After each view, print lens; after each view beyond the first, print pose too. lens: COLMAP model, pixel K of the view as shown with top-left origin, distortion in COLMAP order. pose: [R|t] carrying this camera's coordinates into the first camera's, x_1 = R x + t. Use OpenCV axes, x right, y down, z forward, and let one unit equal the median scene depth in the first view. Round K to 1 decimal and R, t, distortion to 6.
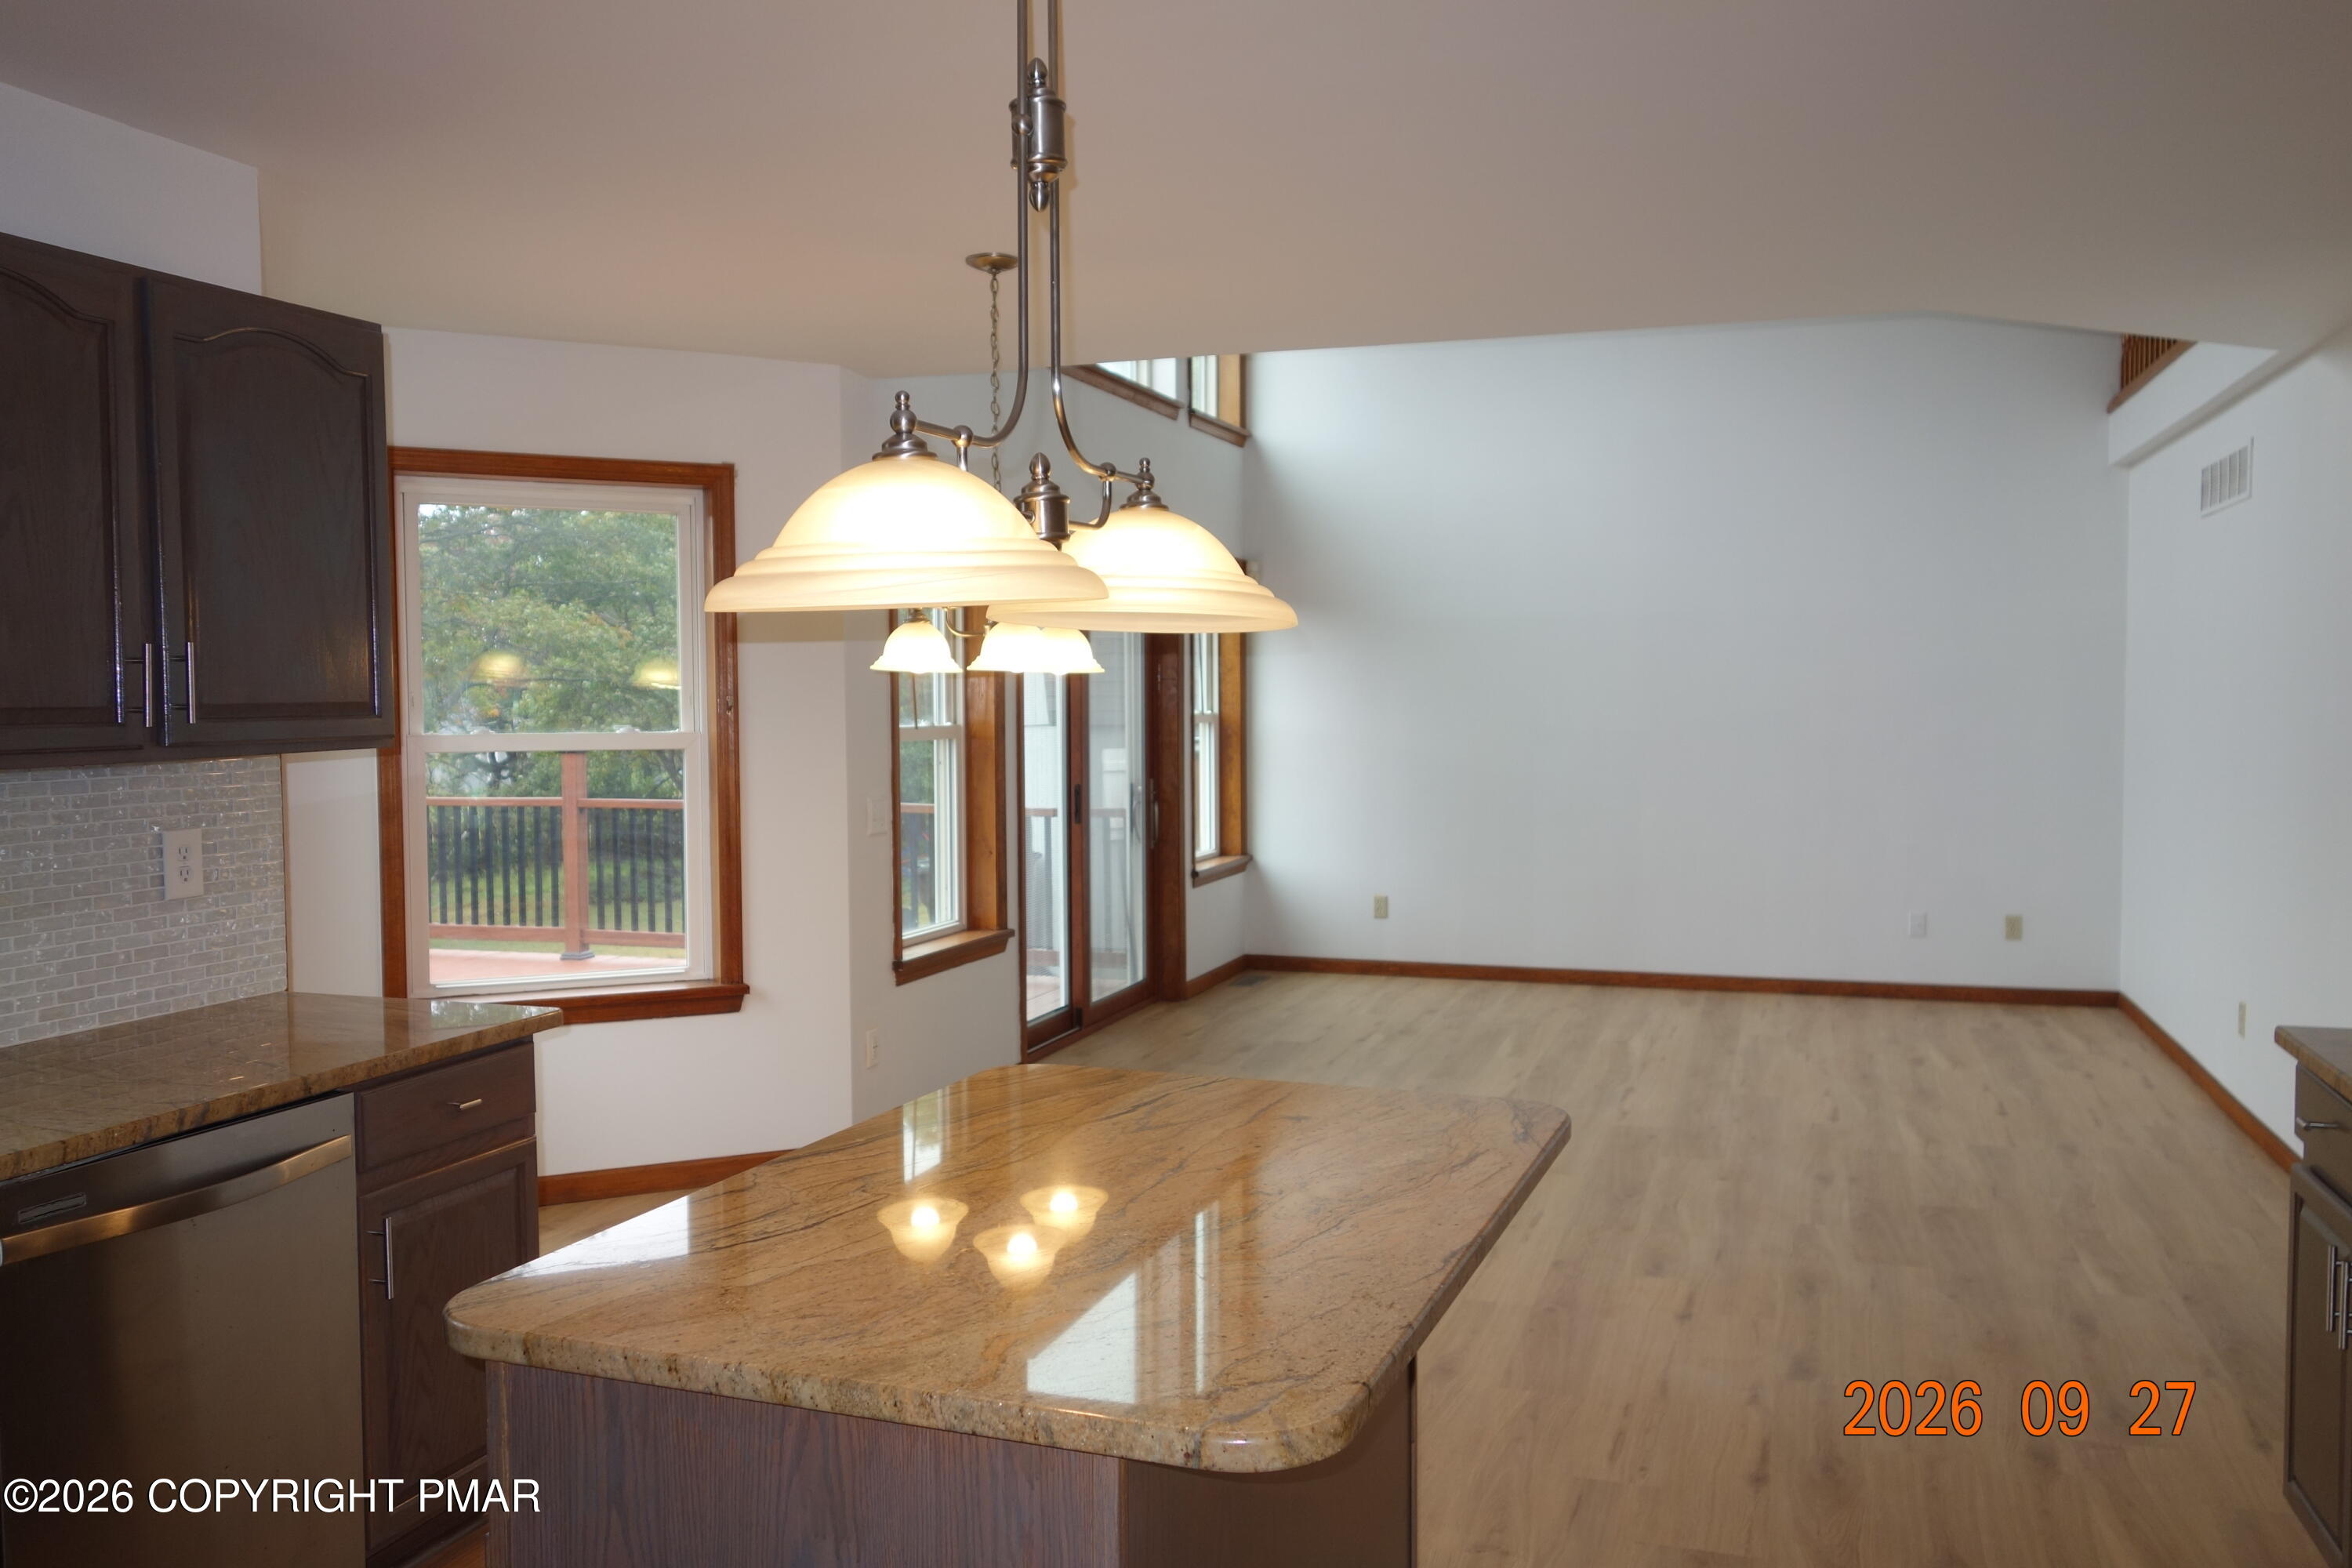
lens RADIAL K [[1840.7, 0, 1171.0], [0, 1840.7, 763.4], [0, 0, 1]] dist [0.065084, -0.068514]
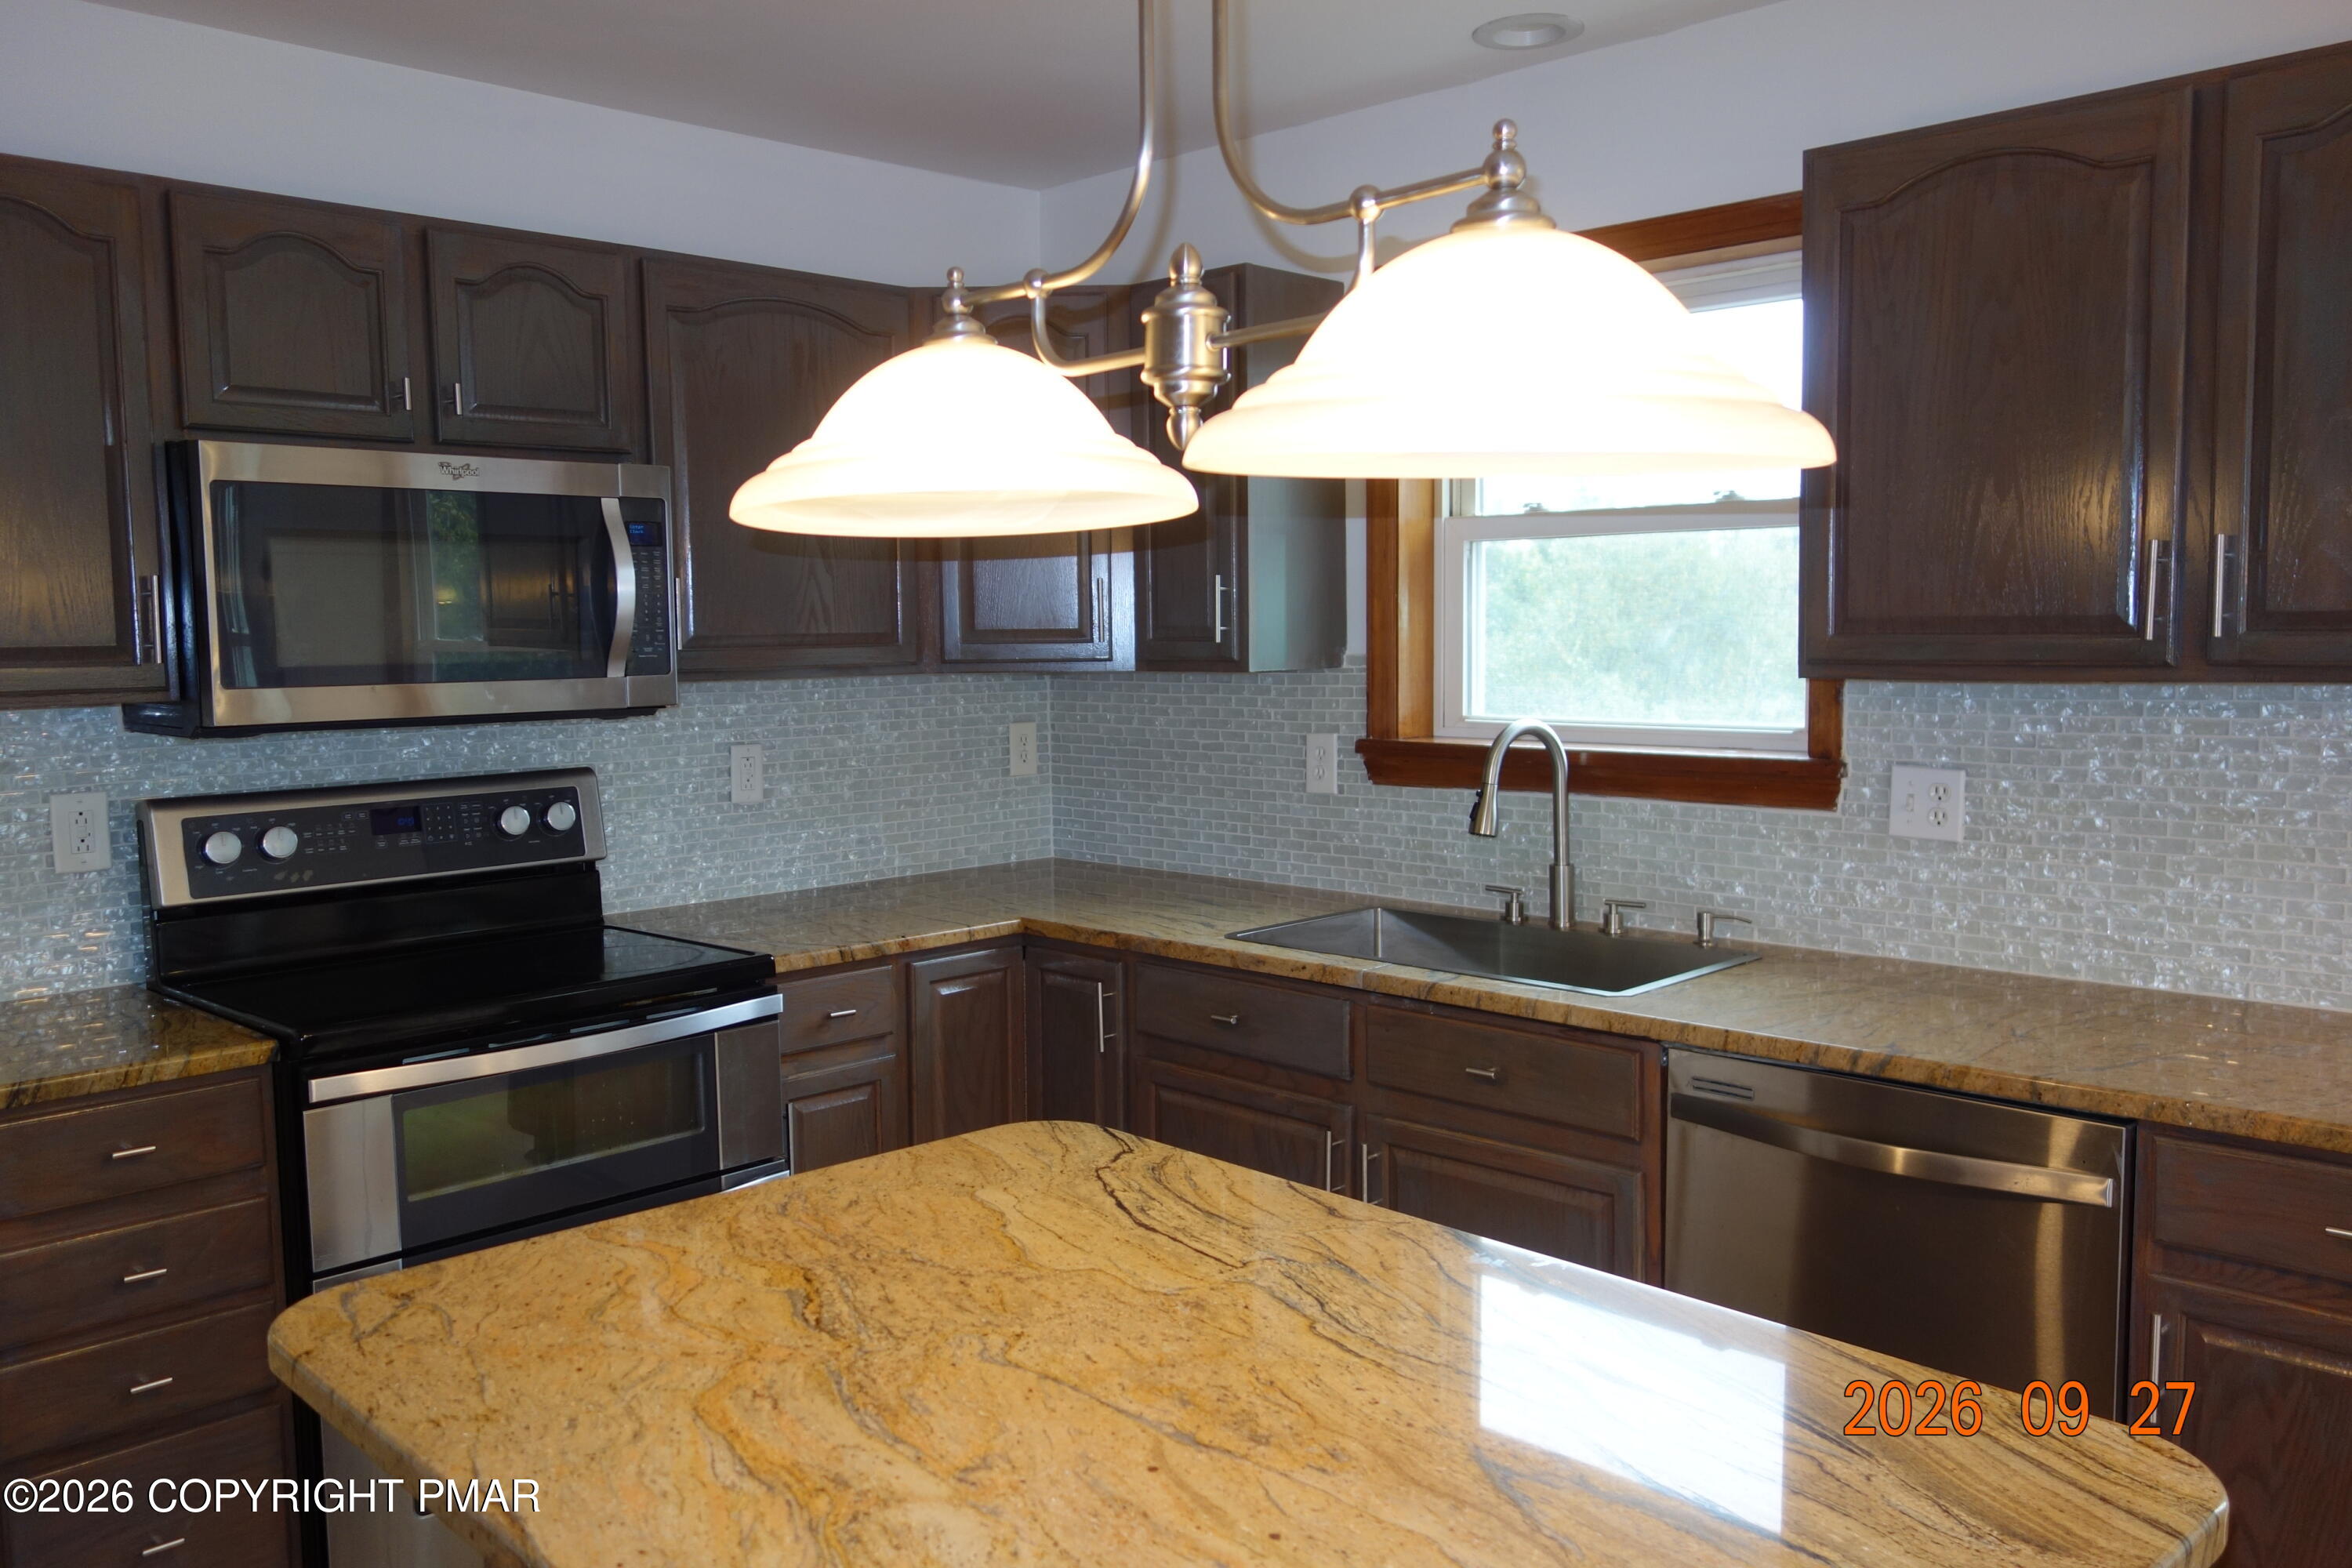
lens RADIAL K [[1874.3, 0, 1176.0], [0, 1874.3, 784.0], [0, 0, 1]] dist [0.007814, 0.006659]
pose [[-0.436719, 0.084928, -0.895580, 0.427239], [-0.020953, 0.994303, 0.104507, -0.035971], [0.899354, 0.064405, -0.432452, 1.038414]]
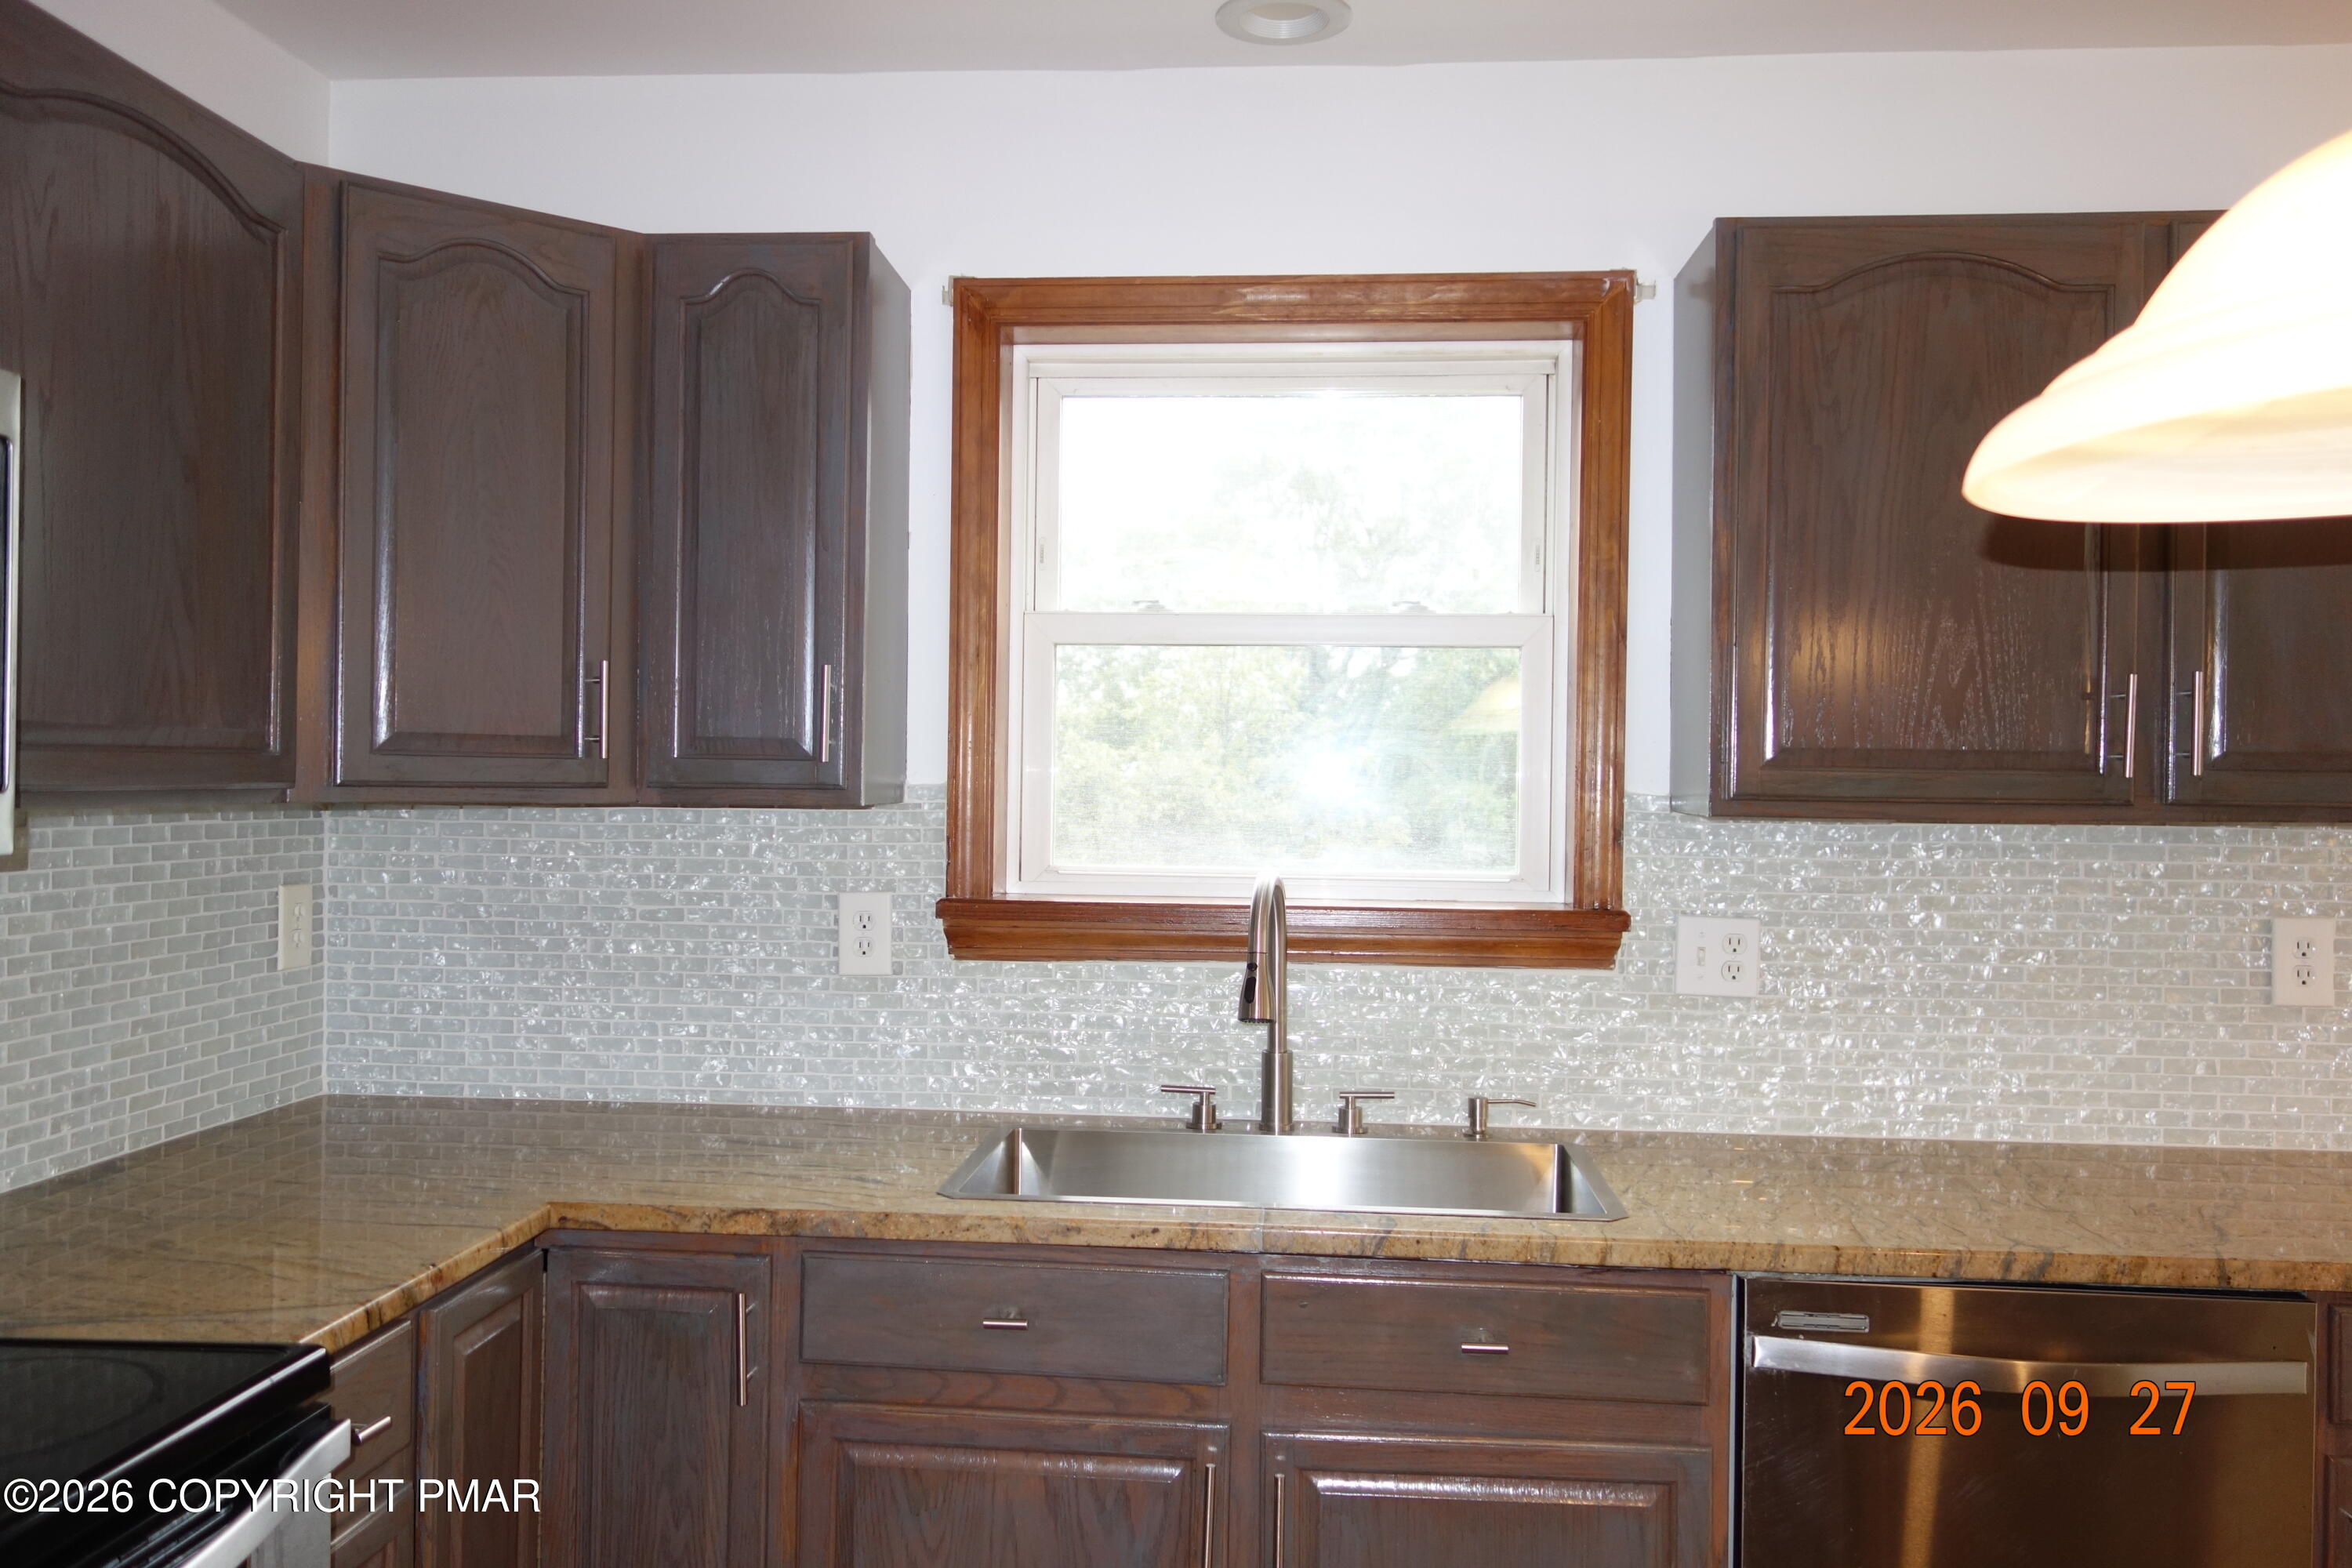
lens RADIAL K [[1878.9, 0, 1175.8], [0, 1878.9, 786.5], [0, 0, 1]] dist [0.011837, 0.003359]
pose [[0.244240, 0.011944, -0.969641, 0.149607], [-0.050227, 0.998738, -0.000349, 0.005701], [0.968413, 0.048787, 0.244532, 0.430040]]
